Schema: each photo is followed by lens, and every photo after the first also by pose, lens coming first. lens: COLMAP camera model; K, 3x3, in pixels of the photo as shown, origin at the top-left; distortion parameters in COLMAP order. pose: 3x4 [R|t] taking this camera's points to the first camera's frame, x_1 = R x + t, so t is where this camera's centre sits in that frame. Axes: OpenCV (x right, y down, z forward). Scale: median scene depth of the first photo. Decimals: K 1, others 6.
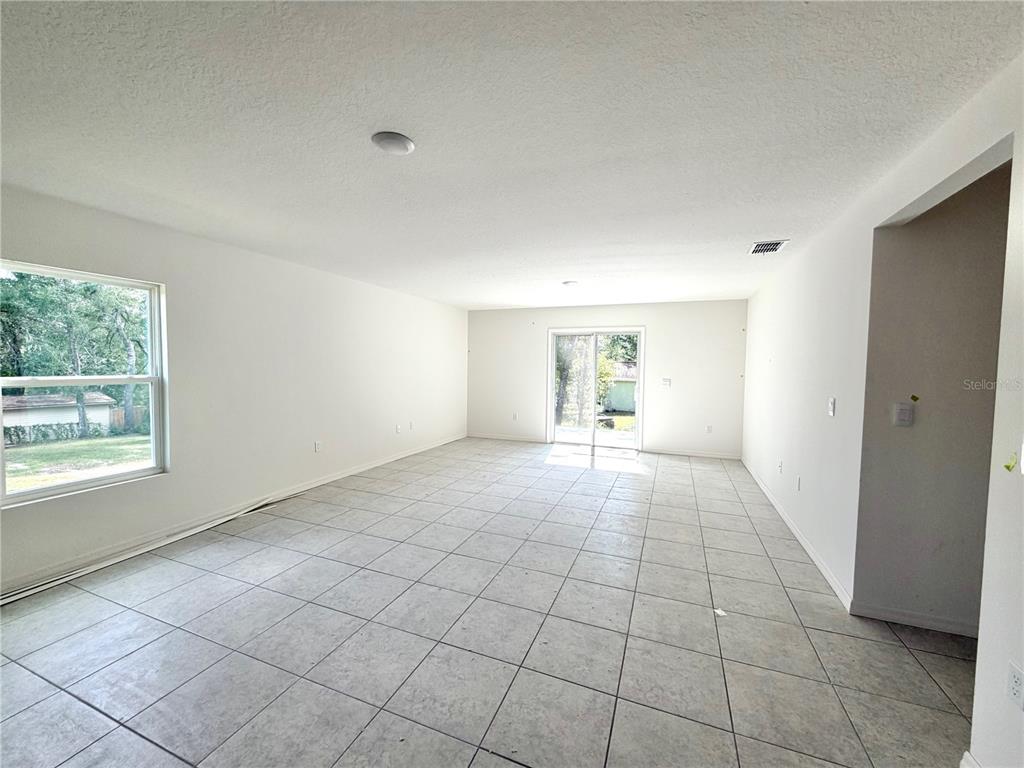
lens RADIAL K [[409.2, 0, 510.2], [0, 409.2, 384.8], [0, 0, 1]] dist [0.002964, 0.000812]
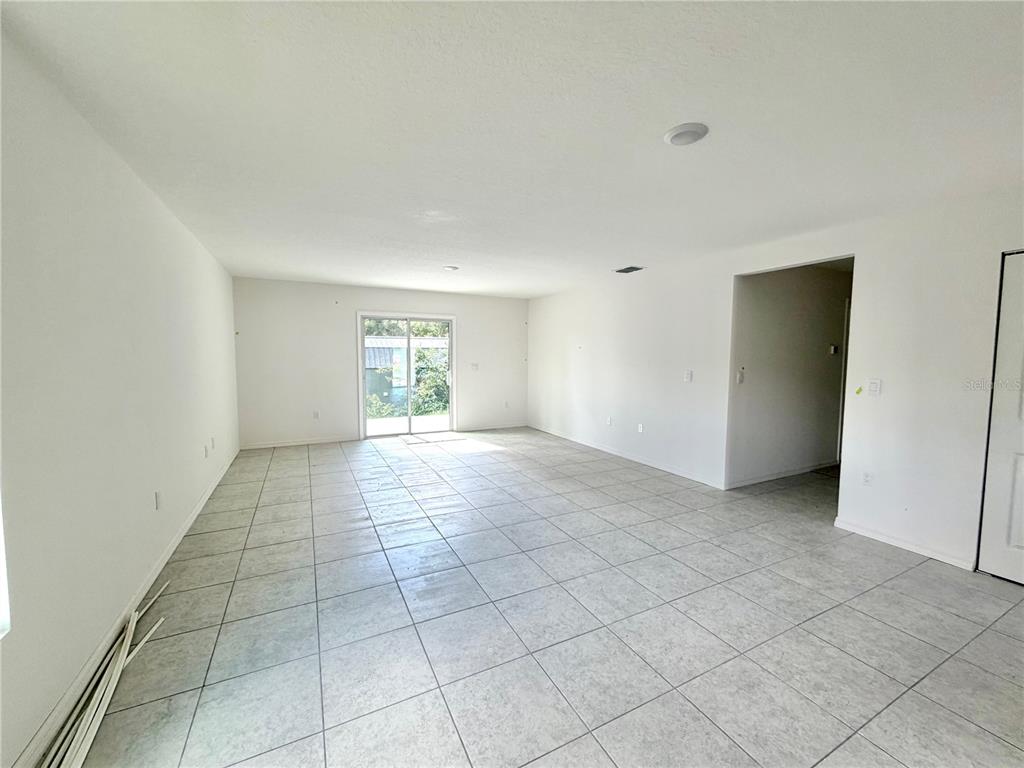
lens RADIAL K [[409.2, 0, 510.8], [0, 409.2, 381.7], [0, 0, 1]] dist [0.002964, 0.000812]
pose [[0.657795, -0.058860, 0.750894, -0.786587], [0.037563, 0.998265, 0.045345, -0.023718], [-0.752260, -0.001622, 0.658865, 0.370026]]
